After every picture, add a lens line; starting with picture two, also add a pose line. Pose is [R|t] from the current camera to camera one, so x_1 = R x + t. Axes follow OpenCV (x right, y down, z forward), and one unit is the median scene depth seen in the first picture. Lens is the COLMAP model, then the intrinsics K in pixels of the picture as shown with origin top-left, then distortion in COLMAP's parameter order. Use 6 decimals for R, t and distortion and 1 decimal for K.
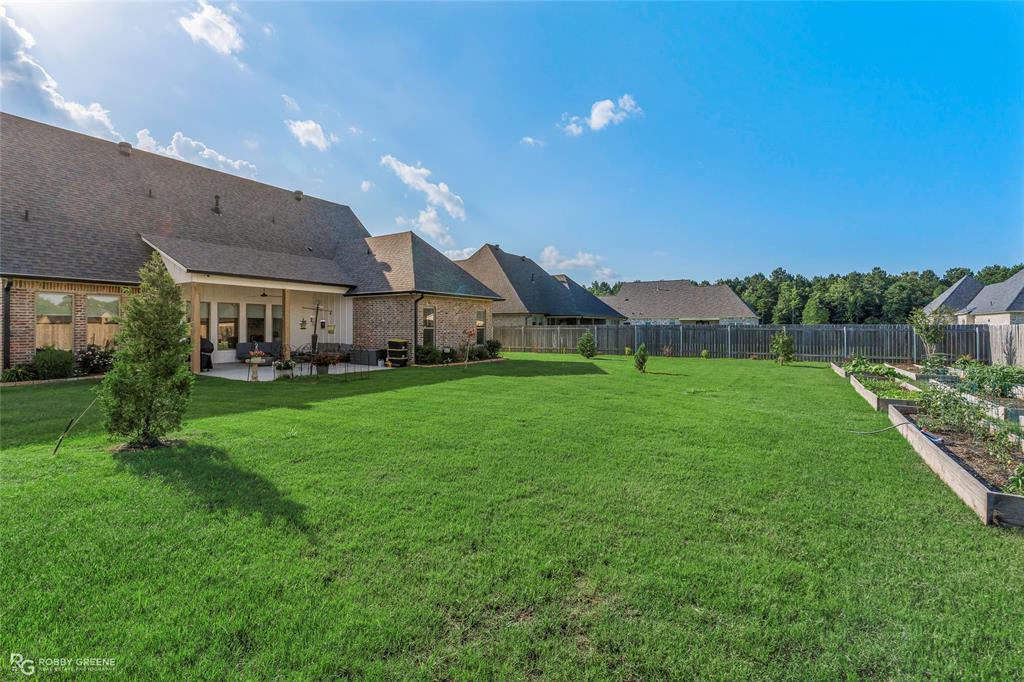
lens RADIAL K [[471.9, 0, 512.6], [0, 471.9, 333.7], [0, 0, 1]] dist [-0.003454, 0.001079]
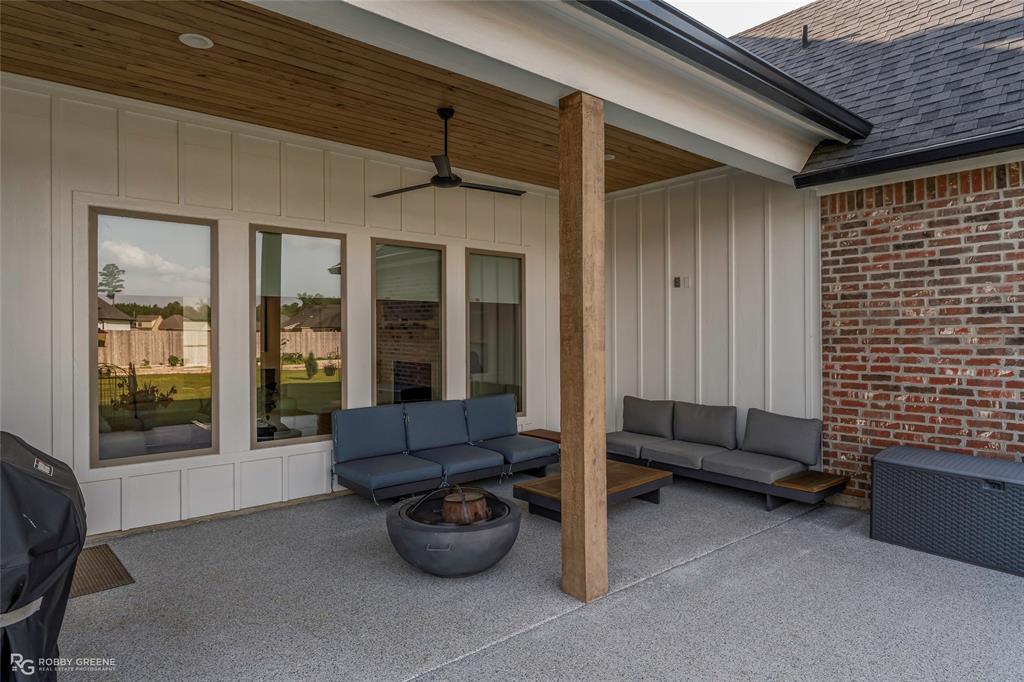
lens RADIAL K [[599.4, 0, 510.5], [0, 599.4, 335.7], [0, 0, 1]] dist [0.000068, 0.000043]
pose [[0.945826, -0.000401, -0.324673, -0.388355], [0.000310, 1.000000, -0.000331, -0.014700], [0.324673, 0.000213, 0.945826, 0.711939]]
